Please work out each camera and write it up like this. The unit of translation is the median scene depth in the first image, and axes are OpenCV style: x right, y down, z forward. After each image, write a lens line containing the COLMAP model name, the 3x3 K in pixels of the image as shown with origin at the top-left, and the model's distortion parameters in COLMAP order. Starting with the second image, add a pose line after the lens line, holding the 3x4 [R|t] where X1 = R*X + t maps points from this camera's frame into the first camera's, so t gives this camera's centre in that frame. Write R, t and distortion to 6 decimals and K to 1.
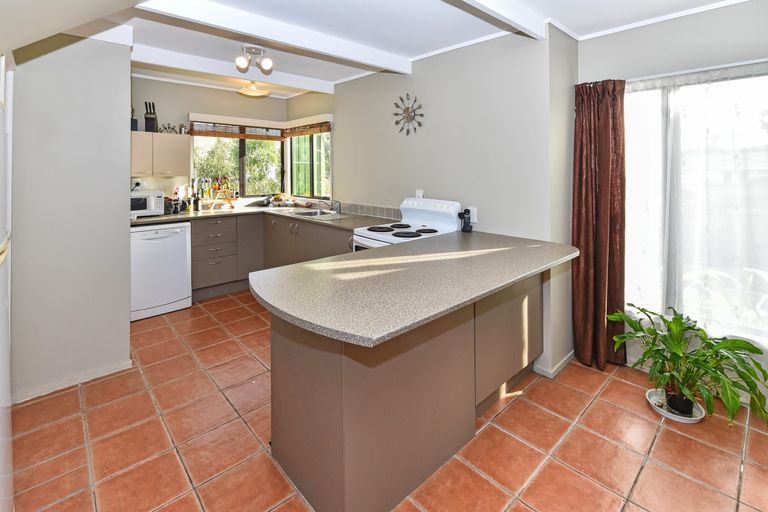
lens RADIAL K [[353.5, 0, 385.0], [0, 353.5, 238.6], [0, 0, 1]] dist [0.000575, 0.000111]
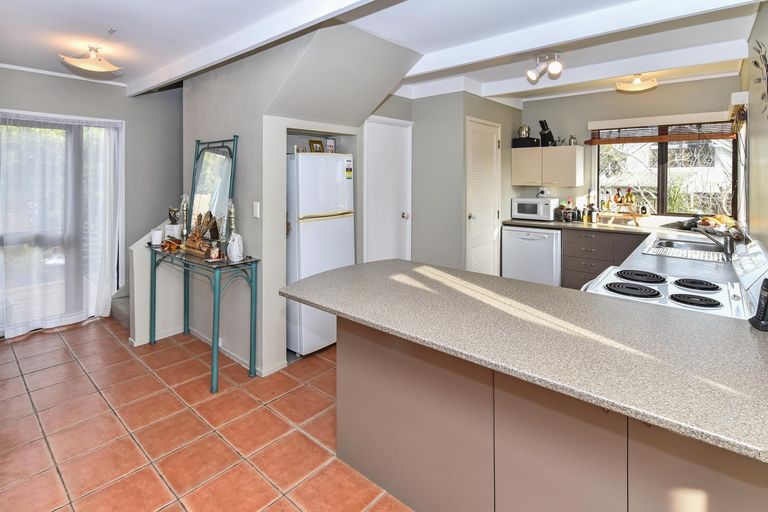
lens RADIAL K [[376.3, 0, 384.0], [0, 376.3, 256.0], [0, 0, 1]] dist [-0.000584, -0.000234]
pose [[0.110896, 0.205997, -0.972249, 0.437066], [-0.192125, 0.964272, 0.182393, -0.070187], [0.975085, 0.166566, 0.146511, 0.318104]]
